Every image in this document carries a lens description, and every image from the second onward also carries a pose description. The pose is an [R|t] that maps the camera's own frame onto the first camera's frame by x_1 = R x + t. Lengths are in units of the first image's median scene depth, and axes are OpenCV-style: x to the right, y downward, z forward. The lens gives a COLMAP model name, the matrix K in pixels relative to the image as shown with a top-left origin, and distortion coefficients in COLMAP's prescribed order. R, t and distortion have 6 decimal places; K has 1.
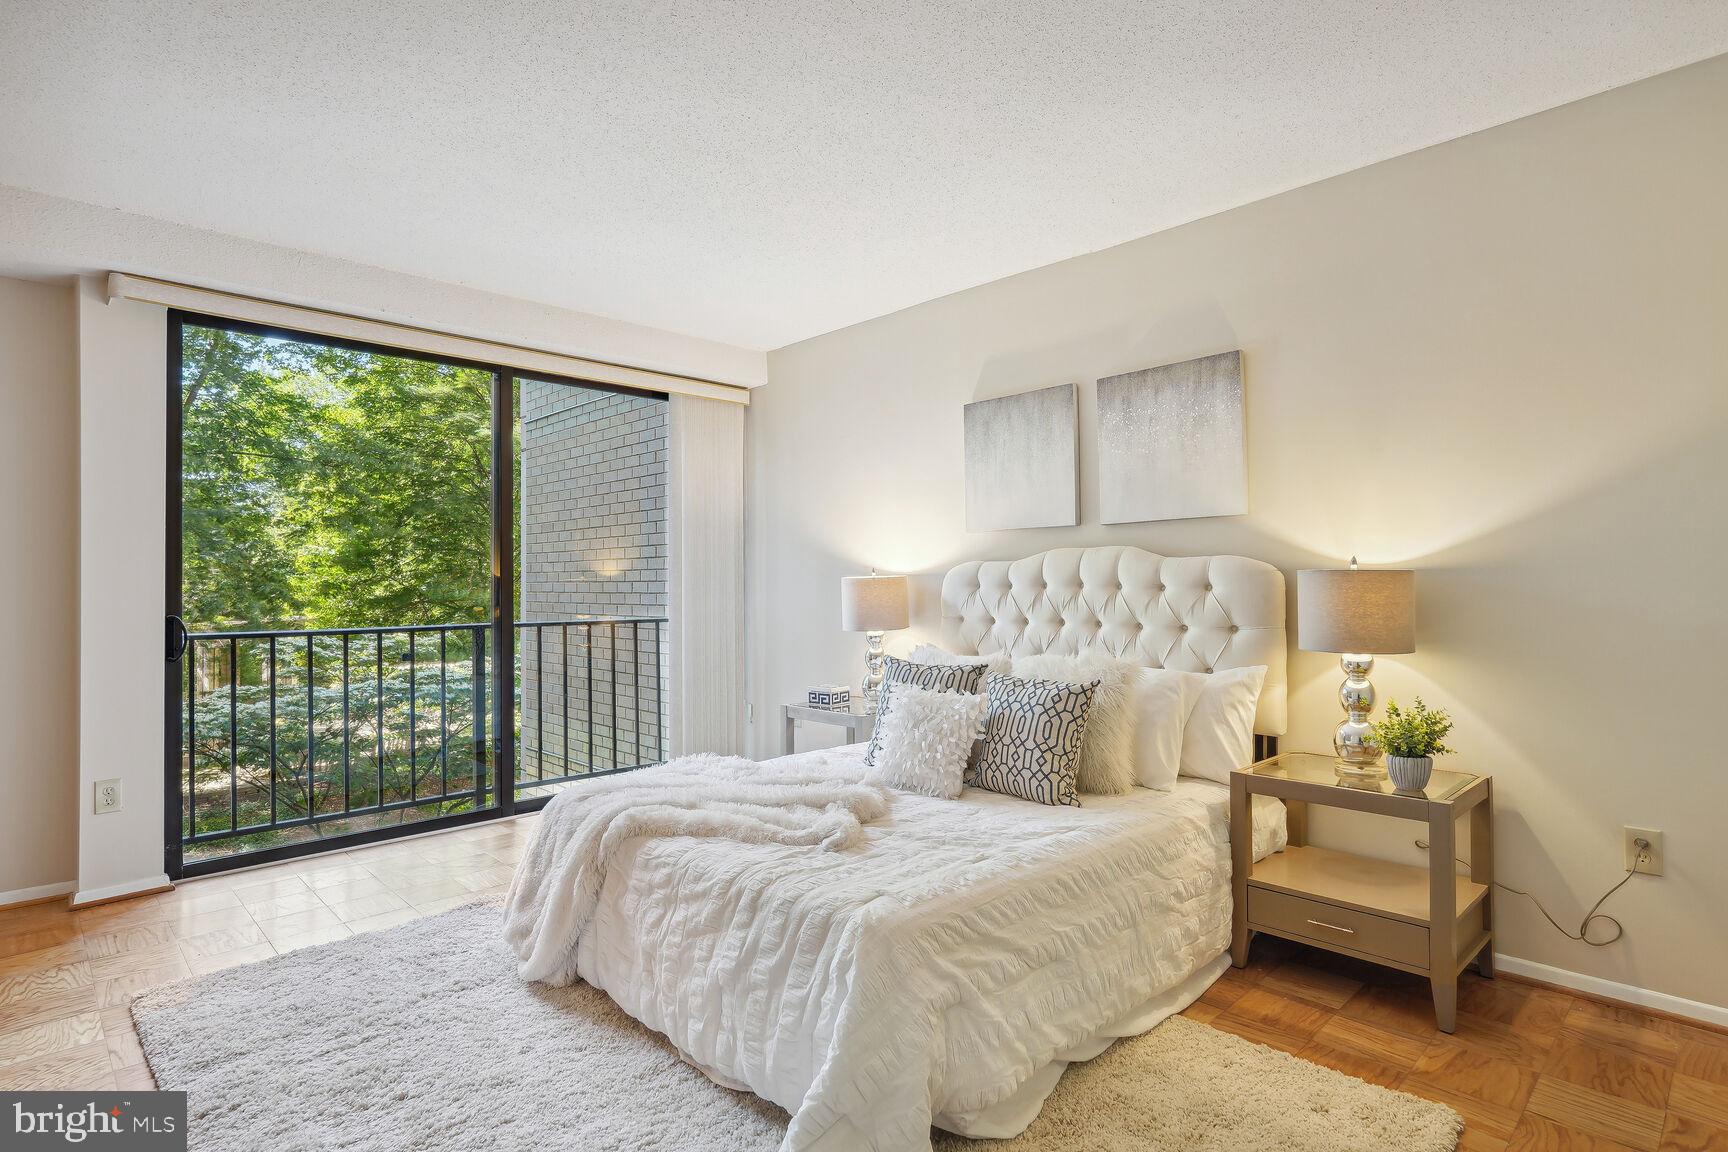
lens RADIAL K [[897.9, 0, 870.3], [0, 897.9, 580.8], [0, 0, 1]] dist [0.007214, 0.000215]
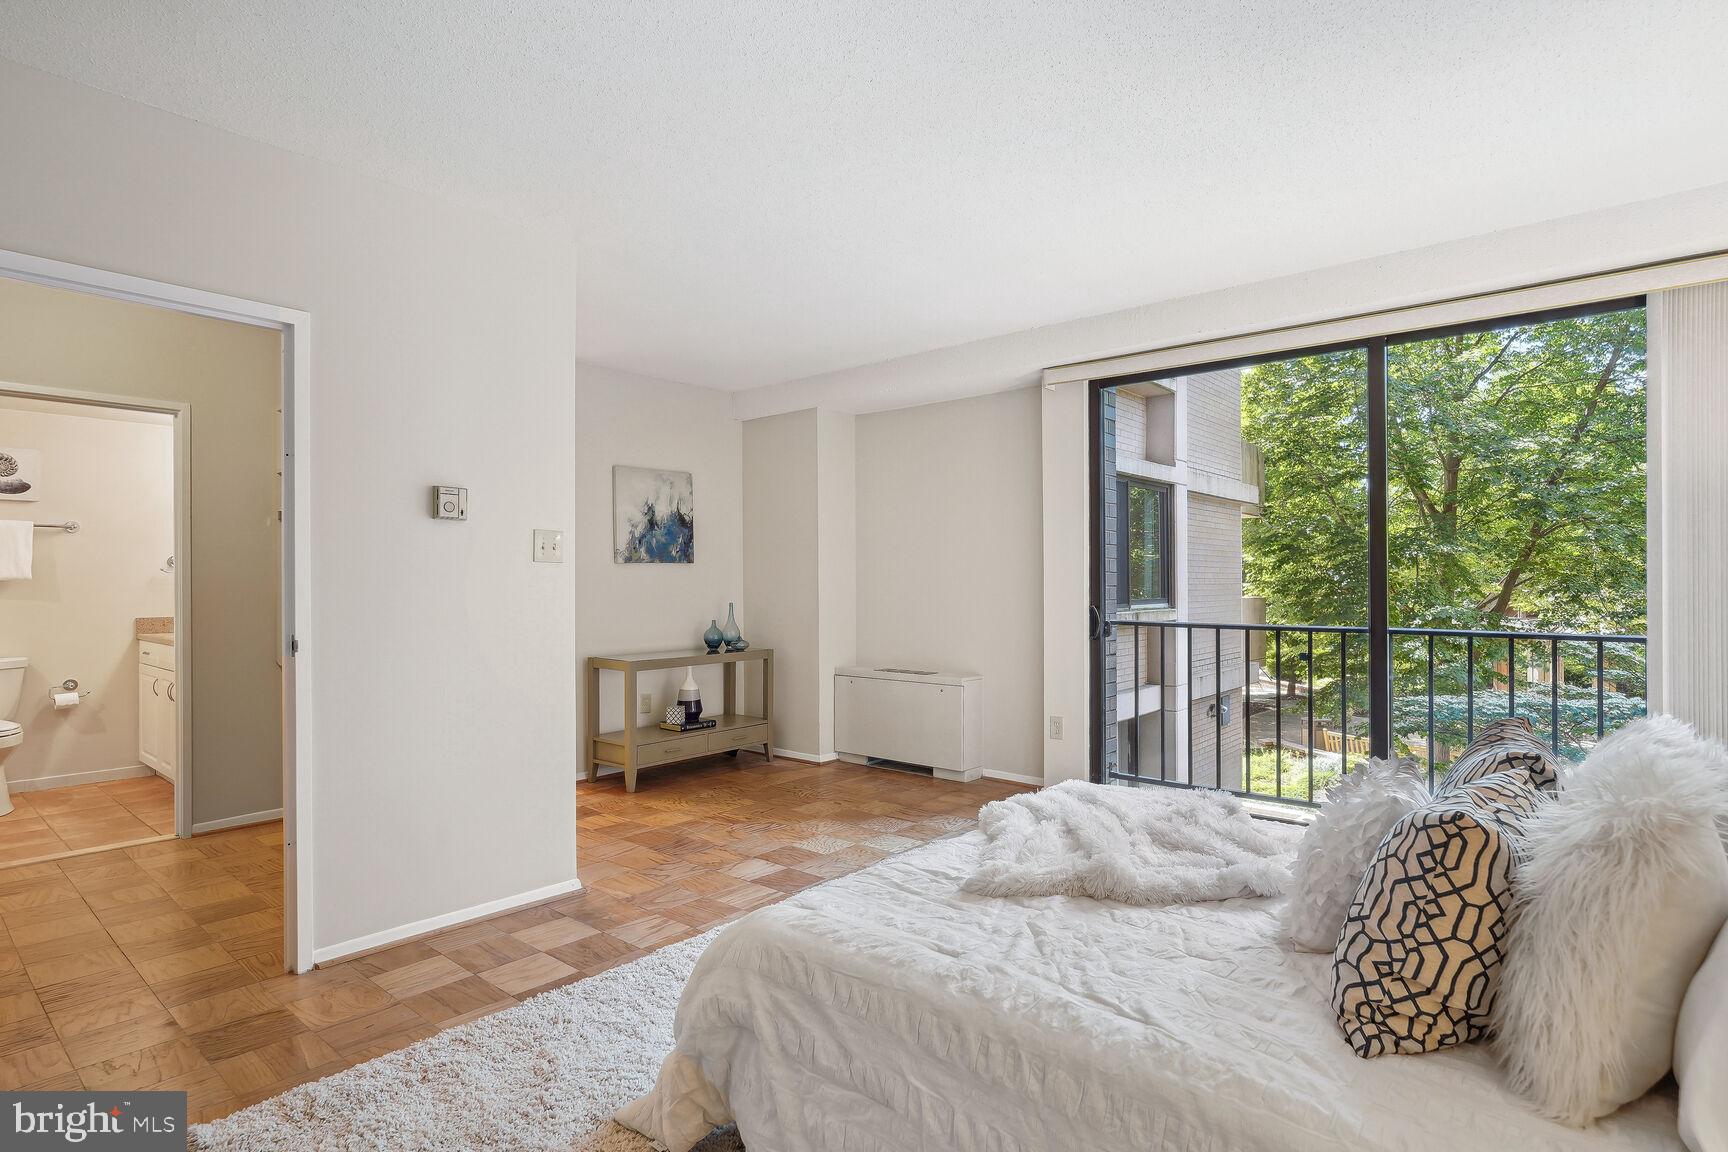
lens RADIAL K [[897.9, 0, 870.7], [0, 897.9, 574.0], [0, 0, 1]] dist [0.007214, 0.000215]
pose [[0.090436, -0.002558, -0.995899, 0.569875], [-0.002127, 0.999994, -0.002761, -0.003870], [0.995900, 0.002368, 0.090430, 0.567858]]
